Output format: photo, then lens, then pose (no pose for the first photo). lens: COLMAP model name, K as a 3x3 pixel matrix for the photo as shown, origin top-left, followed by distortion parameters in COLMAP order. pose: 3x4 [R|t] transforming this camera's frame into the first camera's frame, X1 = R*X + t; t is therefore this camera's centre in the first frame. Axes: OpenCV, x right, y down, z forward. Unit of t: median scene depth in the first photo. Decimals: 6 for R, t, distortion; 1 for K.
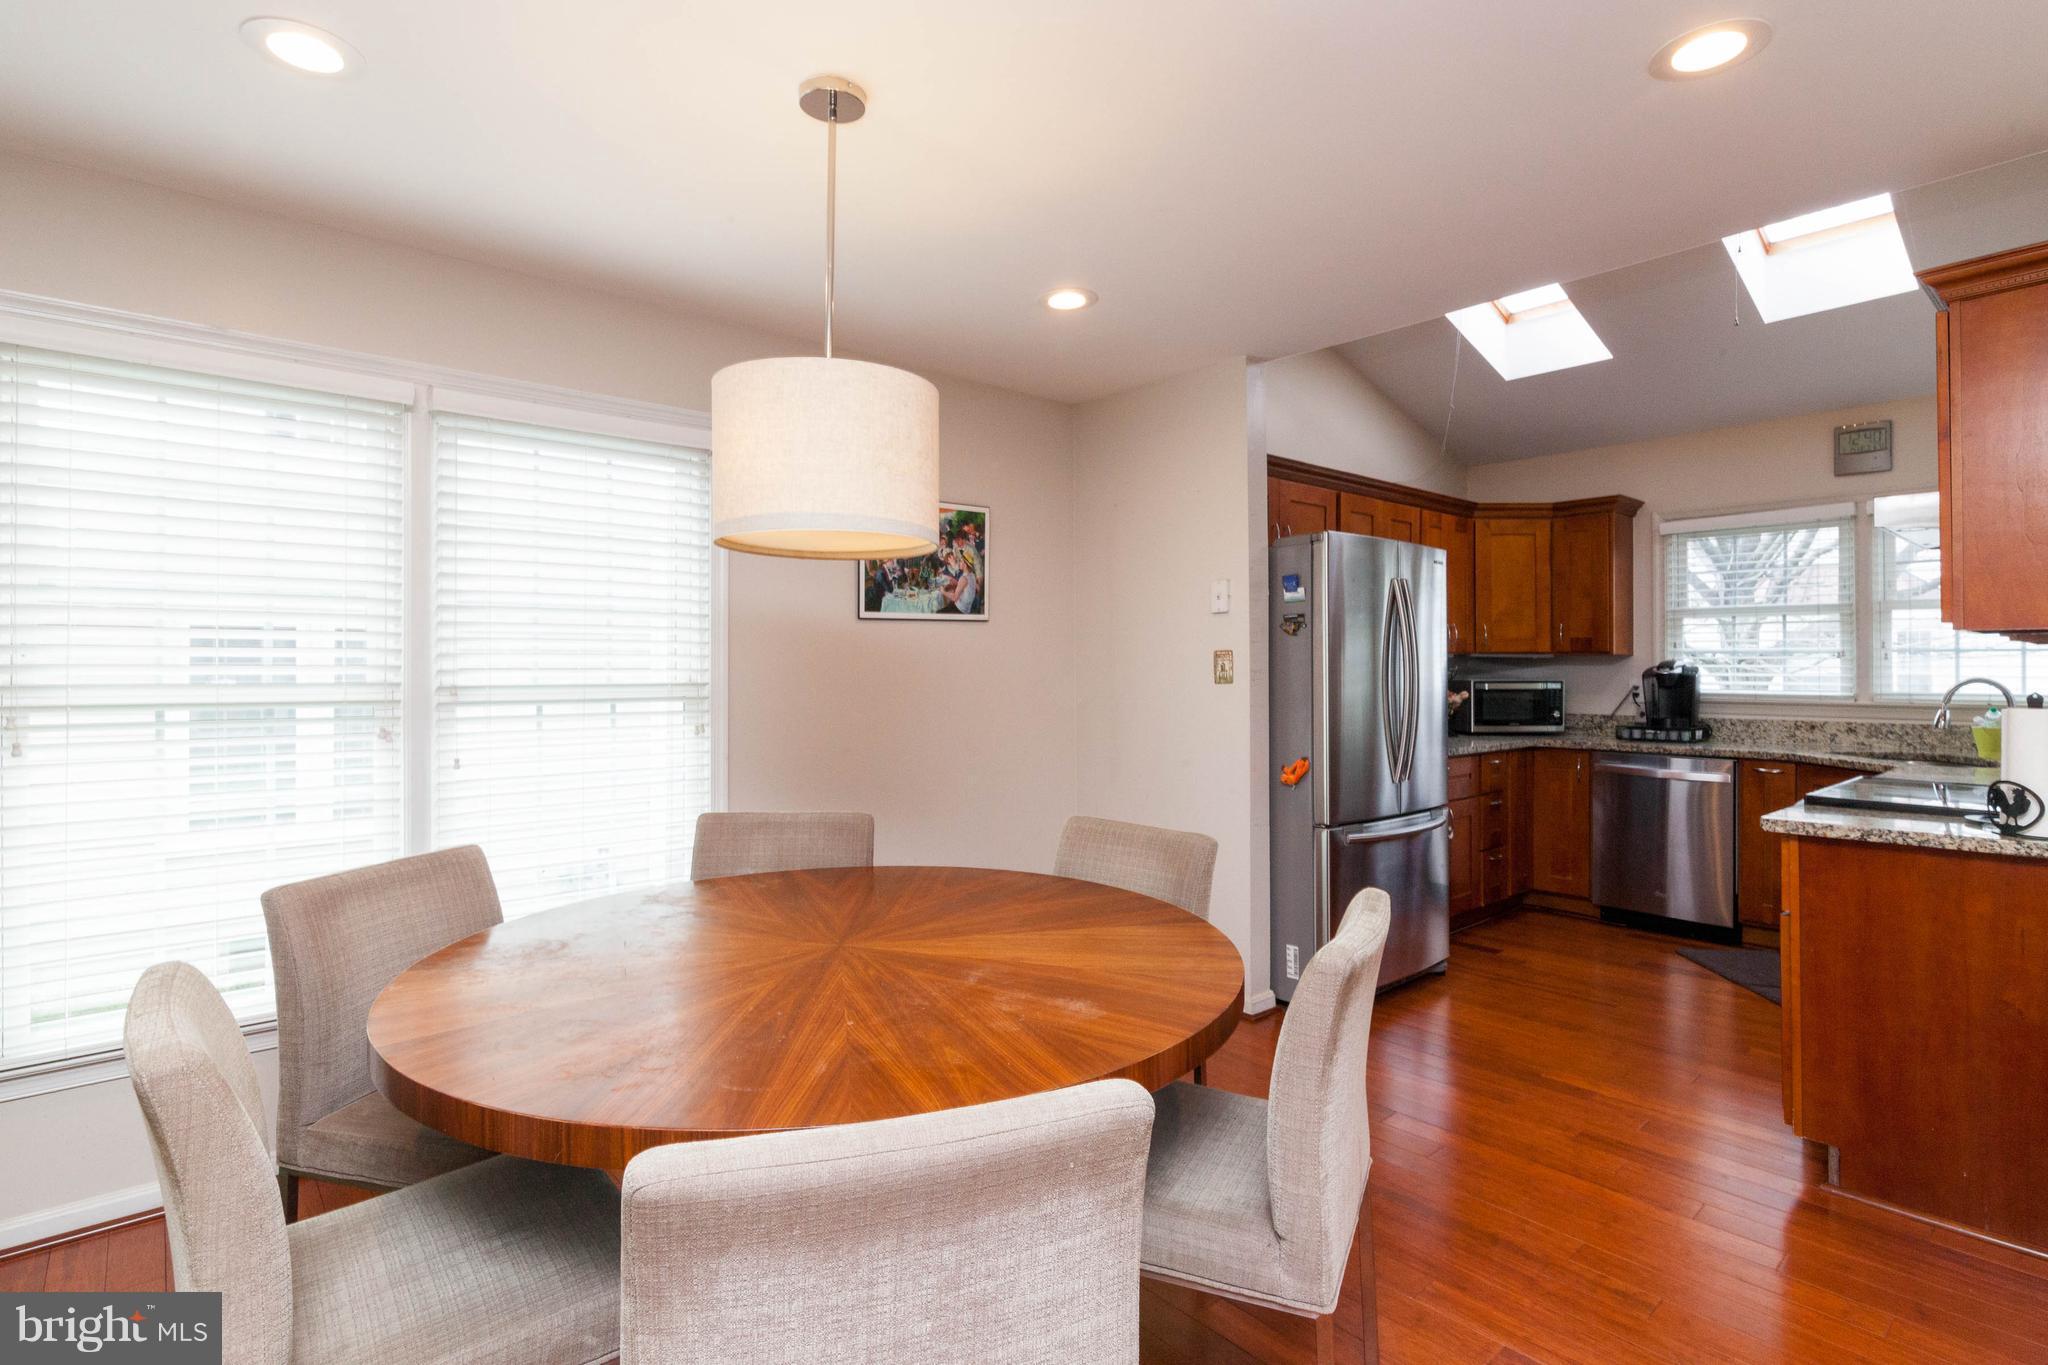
lens RADIAL K [[959.9, 0, 1047.2], [0, 959.9, 664.5], [0, 0, 1]] dist [-0.011637, -0.000170]
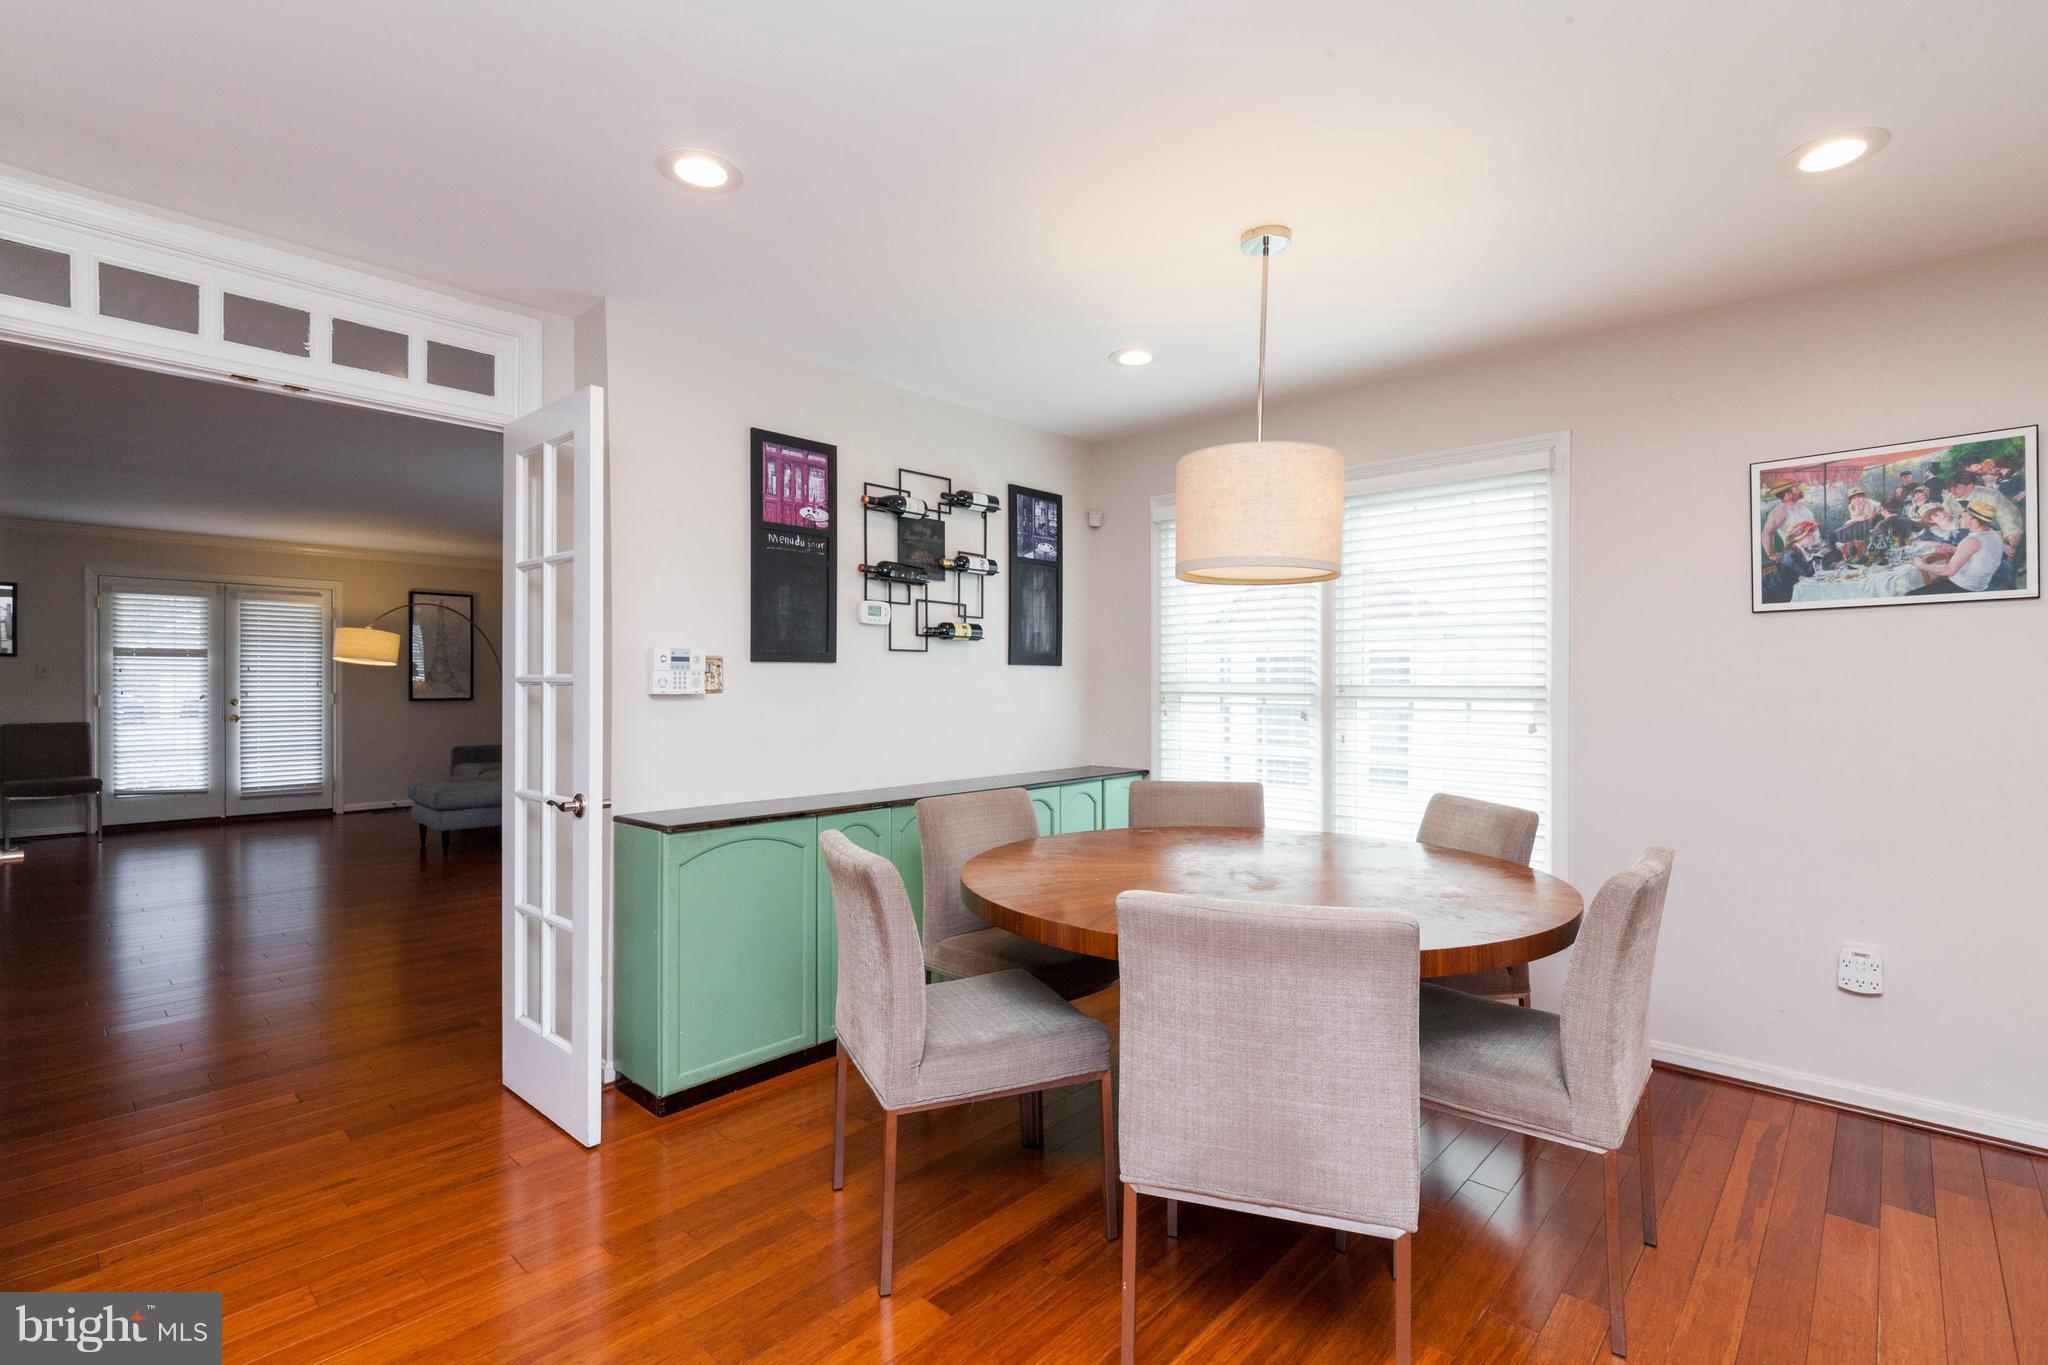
lens RADIAL K [[953.9, 0, 1024.0], [0, 953.9, 682.5], [0, 0, 1]] dist [0.000671, 0.000301]
pose [[0.108567, 0.002950, -0.994085, 0.540131], [0.001591, 0.999994, 0.003141, 0.009448], [0.994088, -0.001922, 0.108562, 0.254358]]
